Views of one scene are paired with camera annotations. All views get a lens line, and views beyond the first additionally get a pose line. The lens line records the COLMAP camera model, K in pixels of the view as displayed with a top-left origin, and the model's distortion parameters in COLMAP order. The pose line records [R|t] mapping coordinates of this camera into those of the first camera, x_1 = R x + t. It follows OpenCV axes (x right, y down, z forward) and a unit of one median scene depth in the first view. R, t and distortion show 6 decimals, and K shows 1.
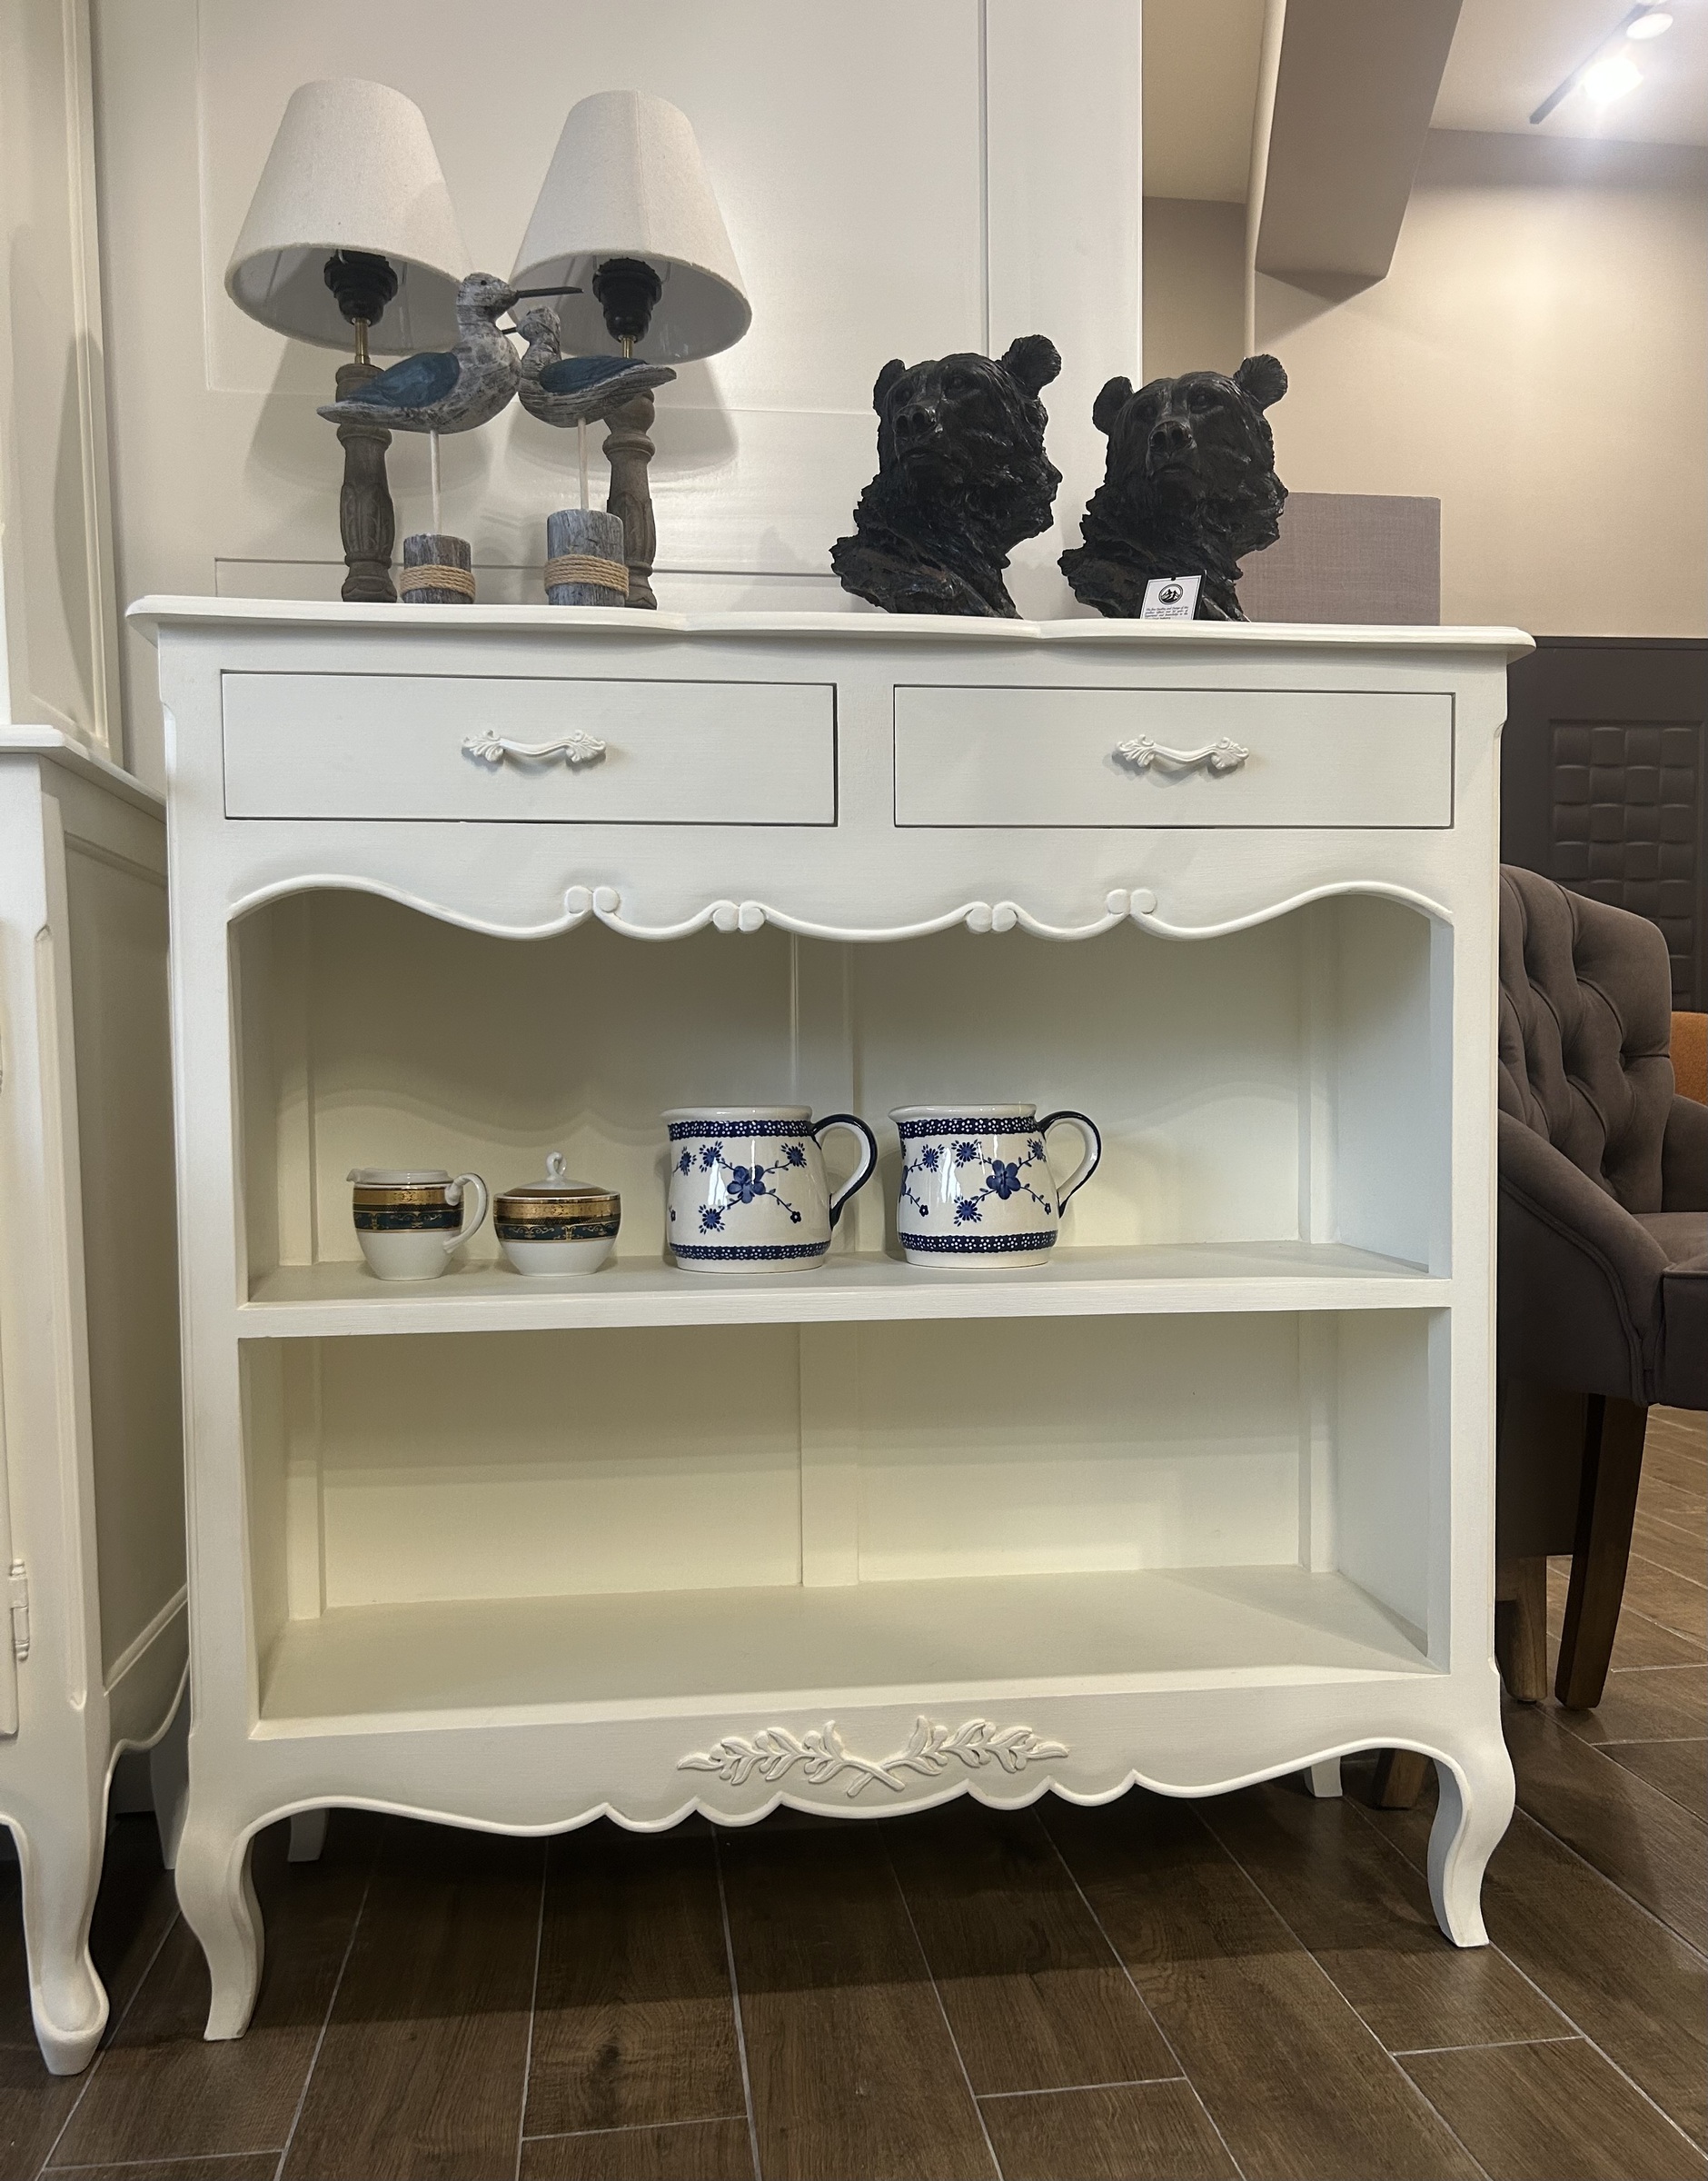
lens RADIAL K [[1759.1, 0, 873.3], [0, 1759.1, 1141.2], [0, 0, 1]] dist [0.026473, -0.032851]
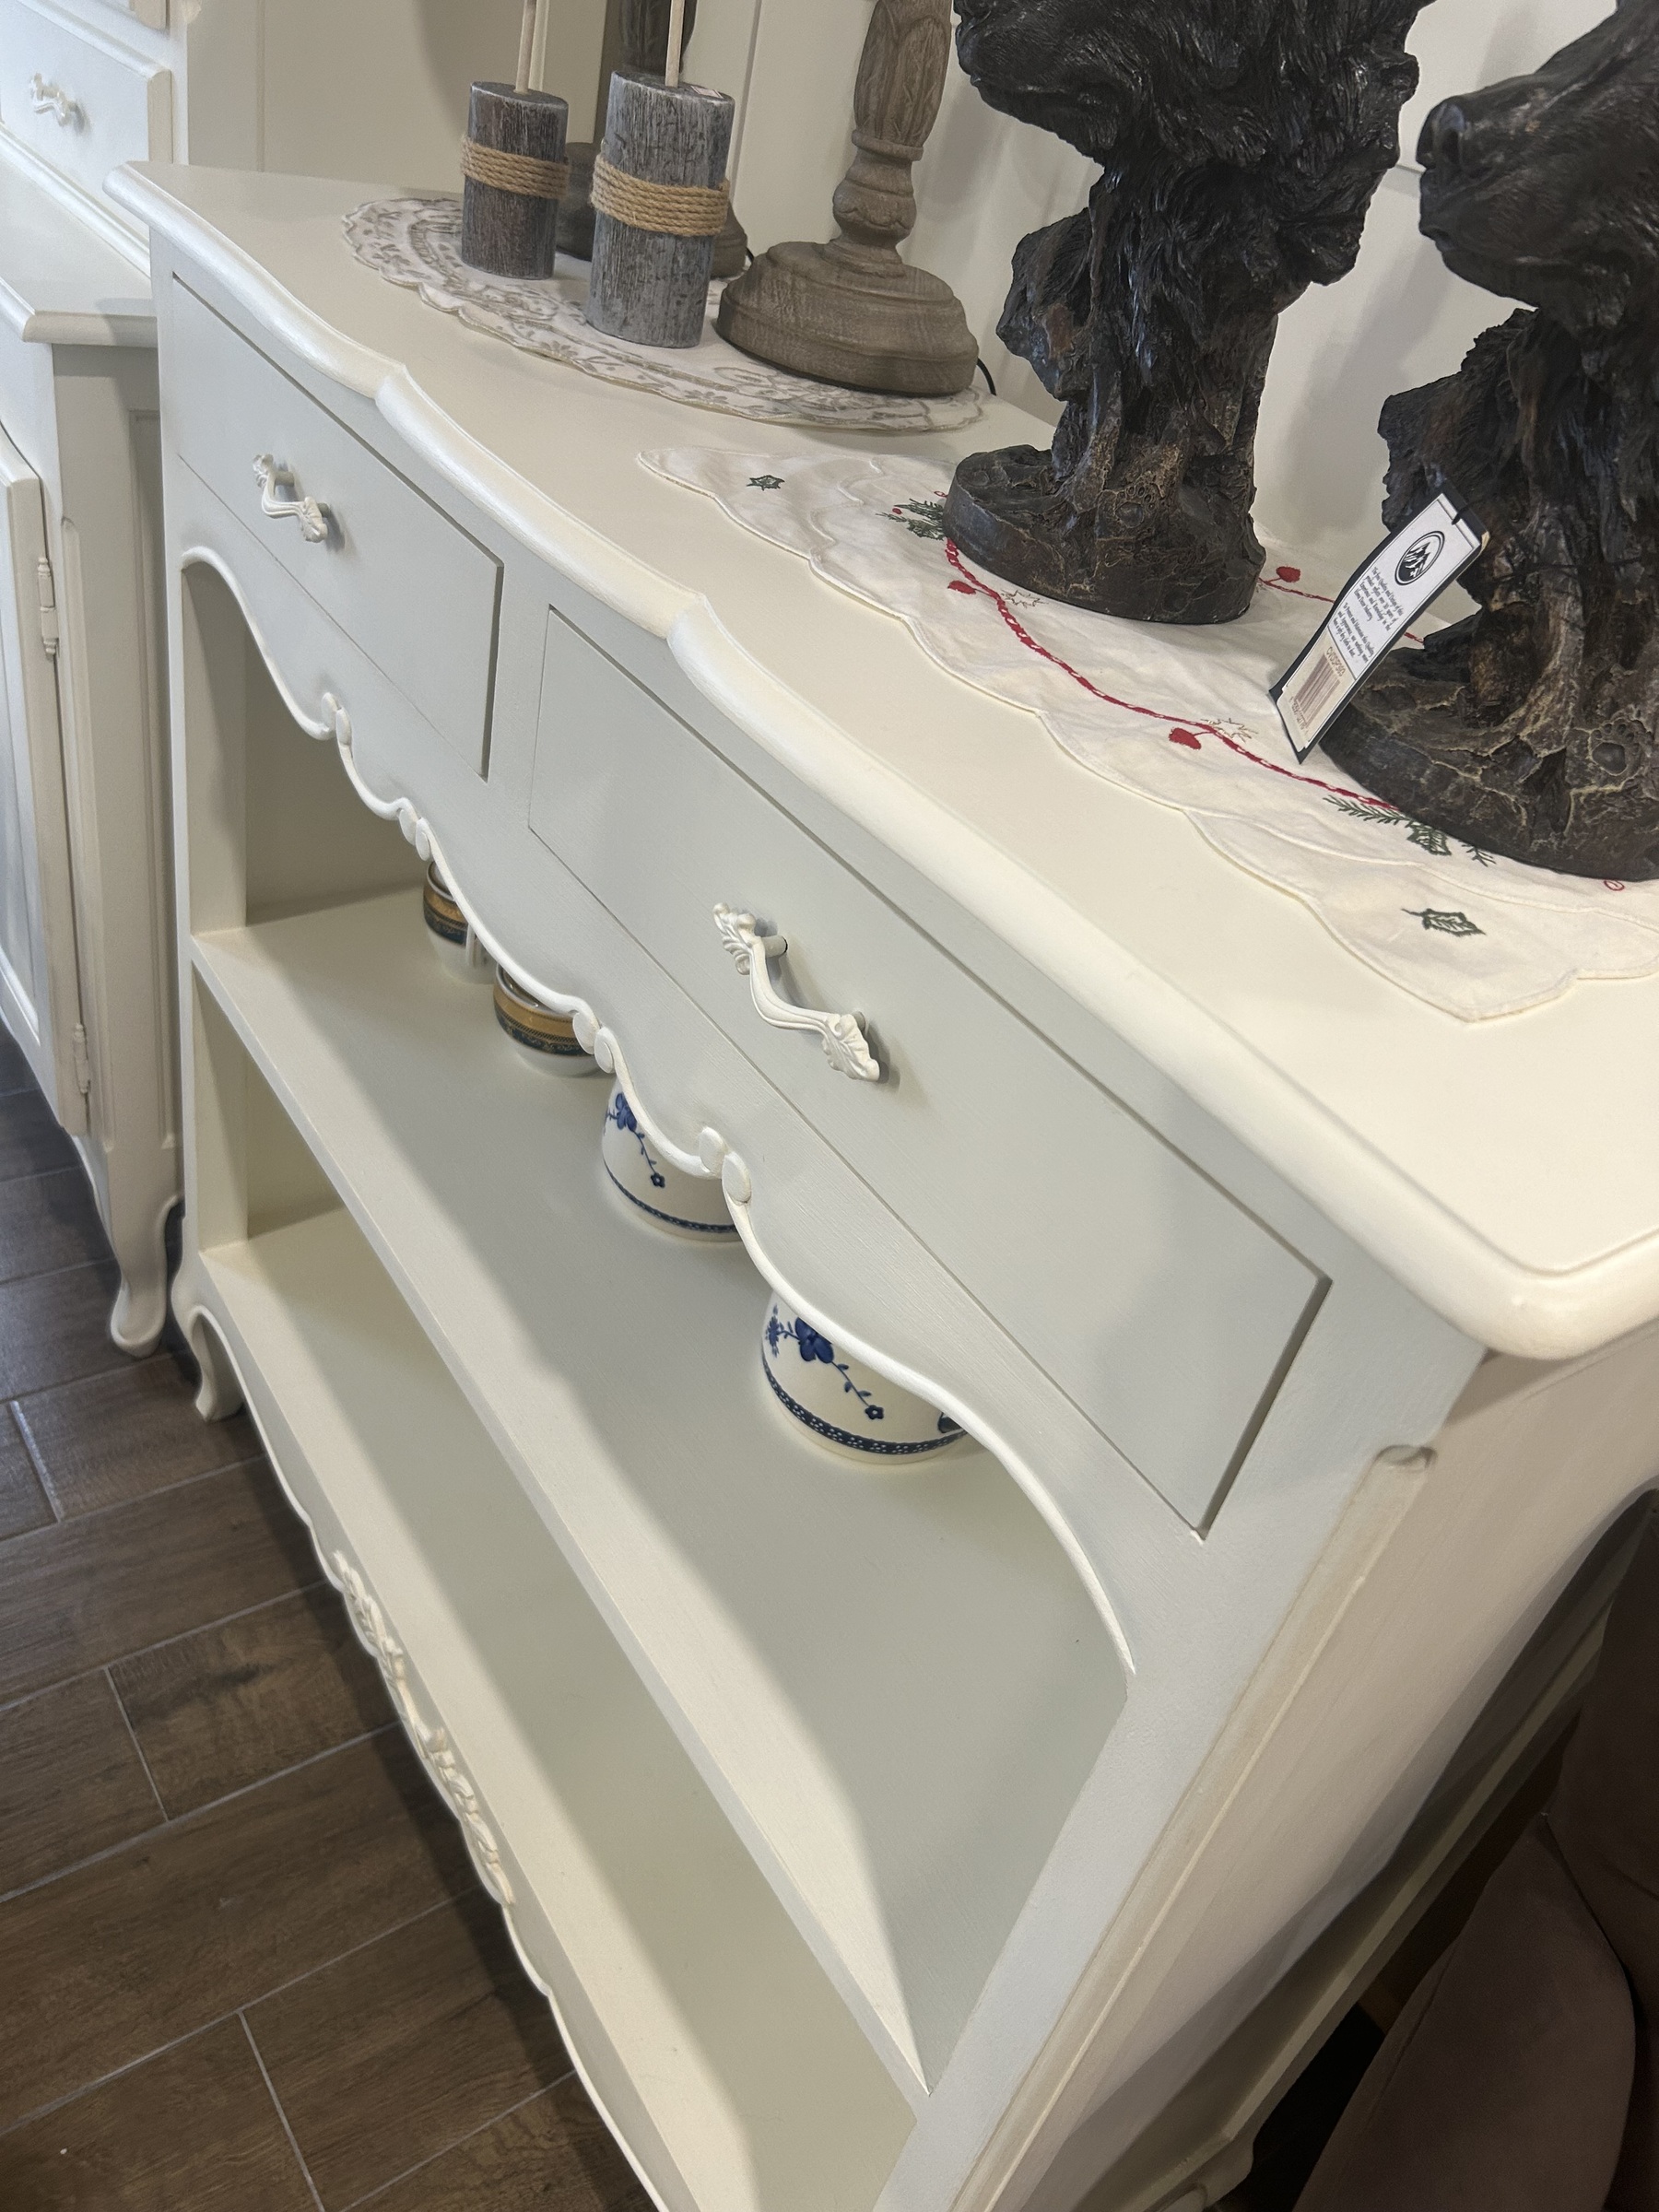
lens RADIAL K [[1668.5, 0, 873.6], [0, 1668.5, 1082.1], [0, 0, 1]] dist [0.034245, -0.045939]
pose [[0.458979, 0.596596, -0.658340, 0.476534], [-0.246095, 0.797378, 0.551022, -0.437623], [0.853684, -0.090894, 0.512799, 0.775026]]
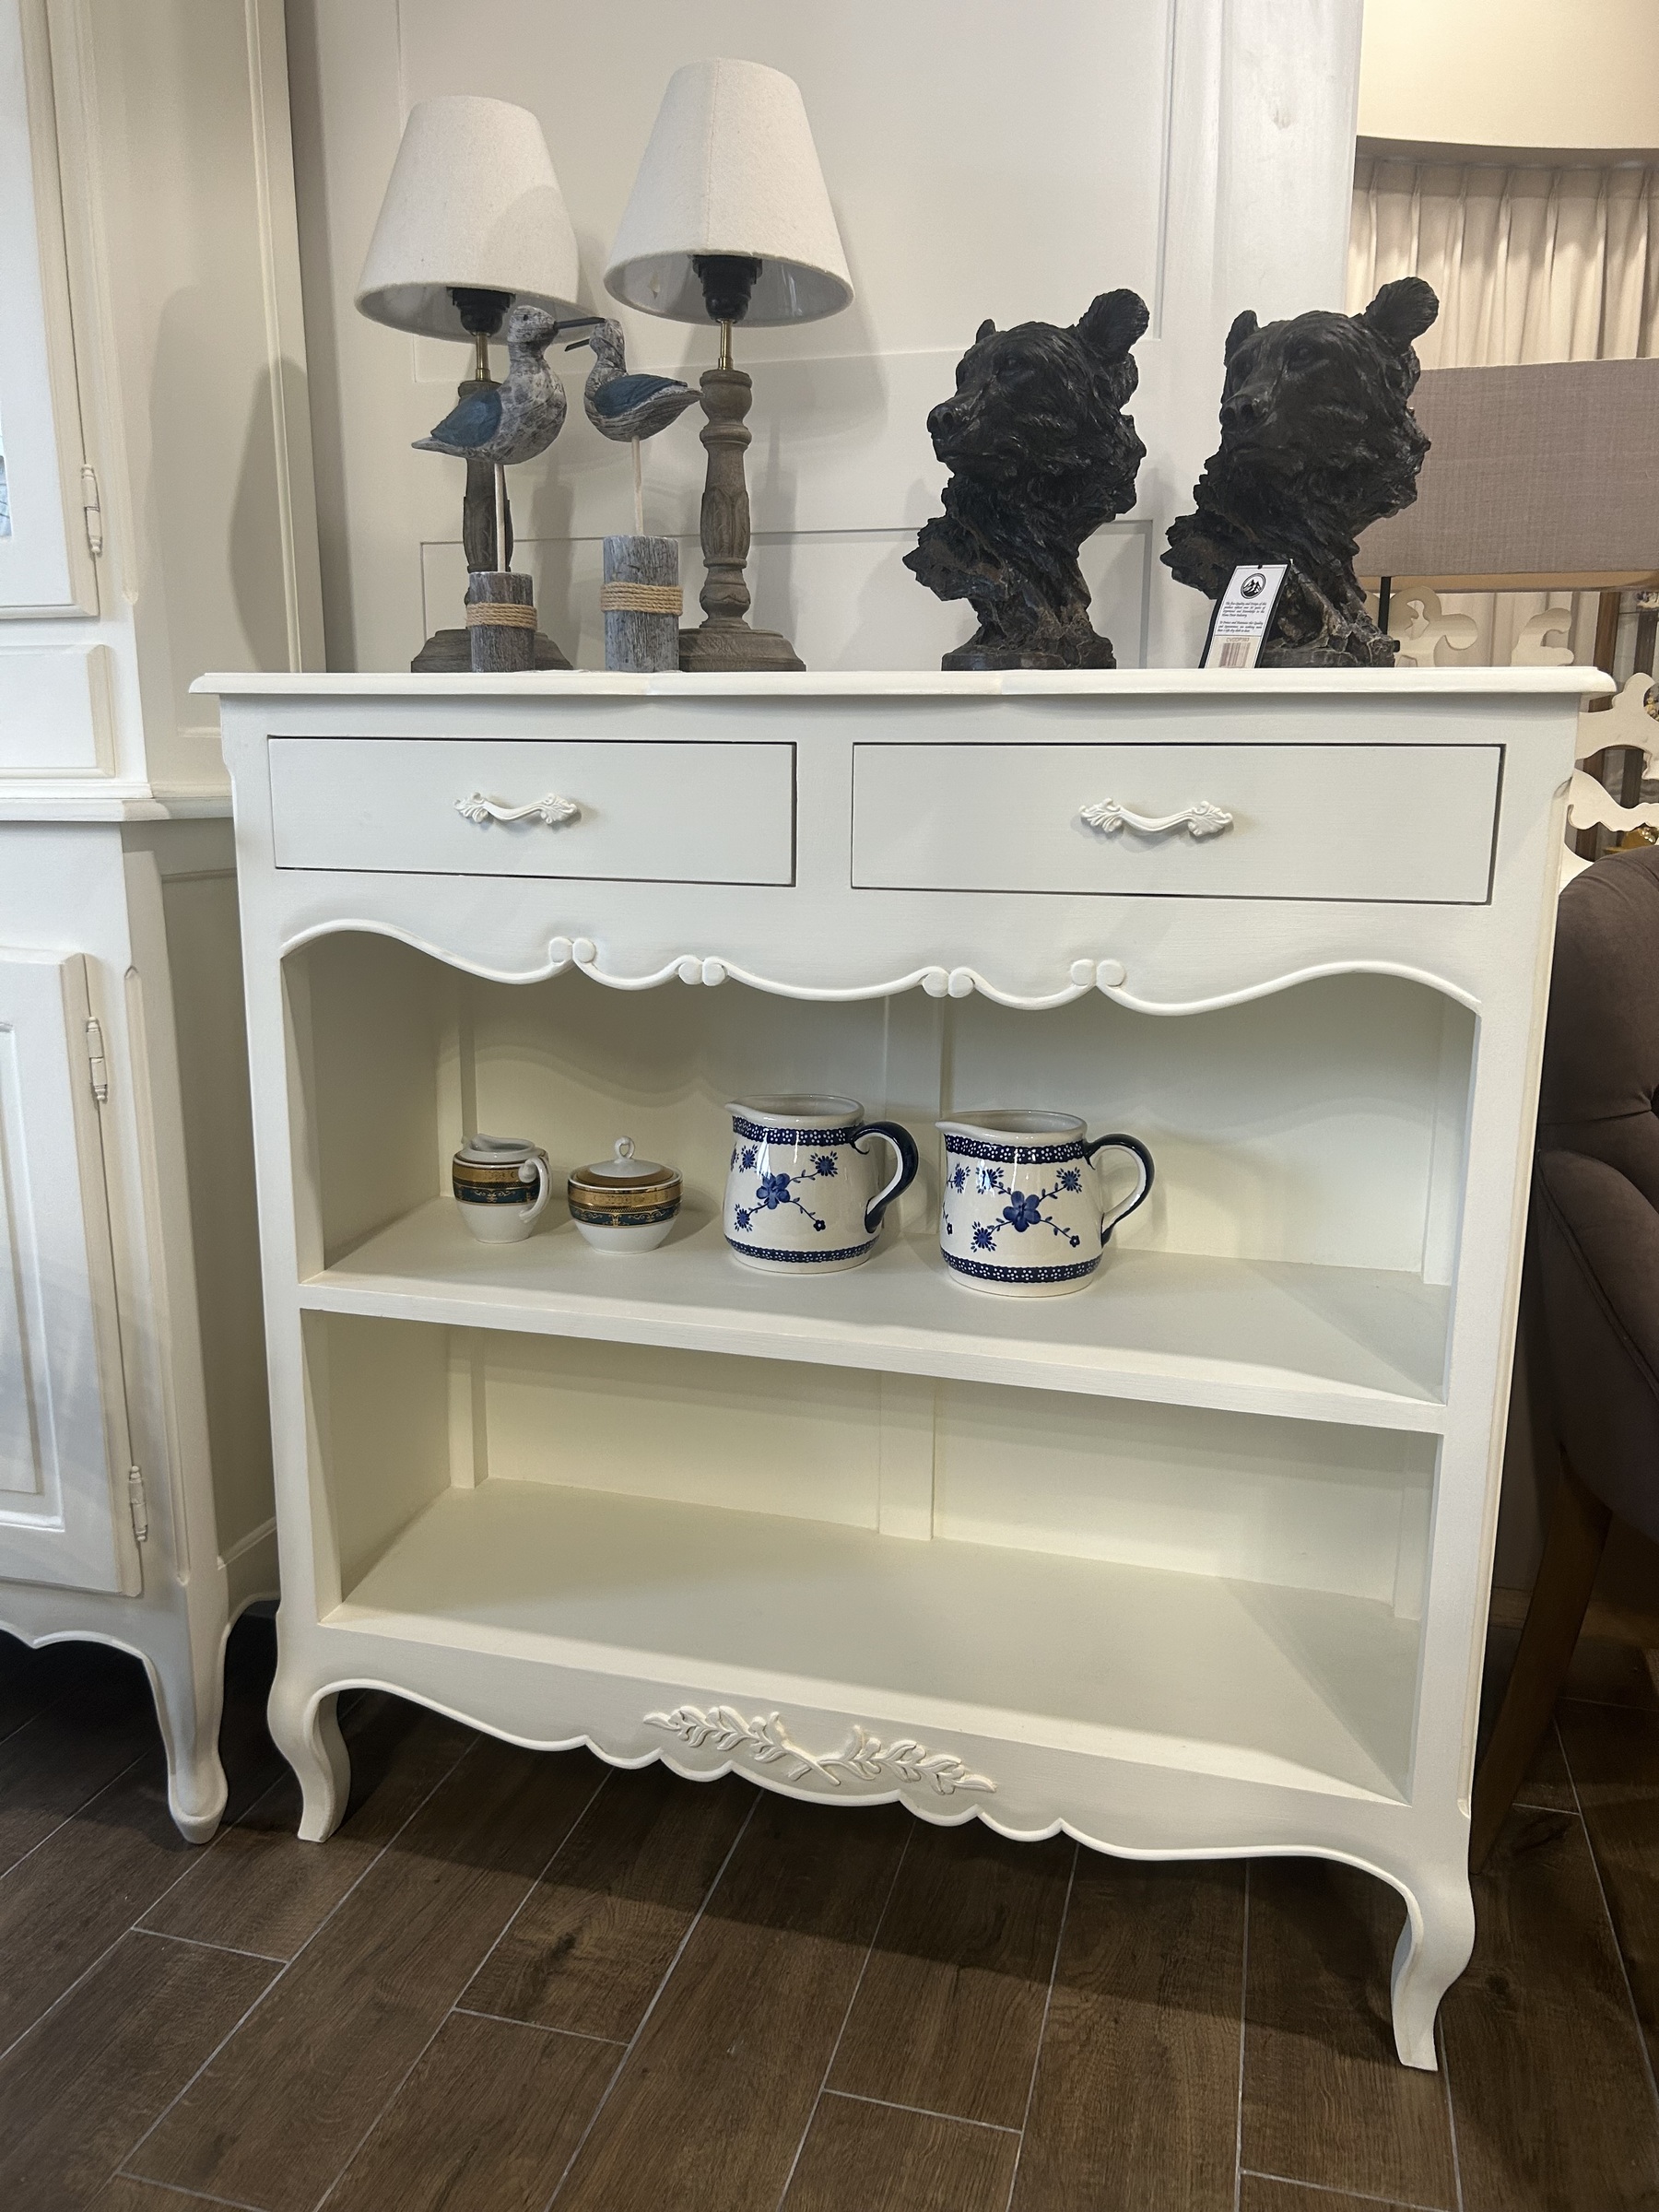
lens RADIAL K [[1668.5, 0, 841.6], [0, 1668.5, 1094.5], [0, 0, 1]] dist [0.034245, -0.045939]
pose [[0.920630, 0.095847, -0.378488, 0.359148], [-0.034819, 0.985692, 0.164921, -0.211638], [0.388880, -0.138652, 0.910795, 0.129233]]
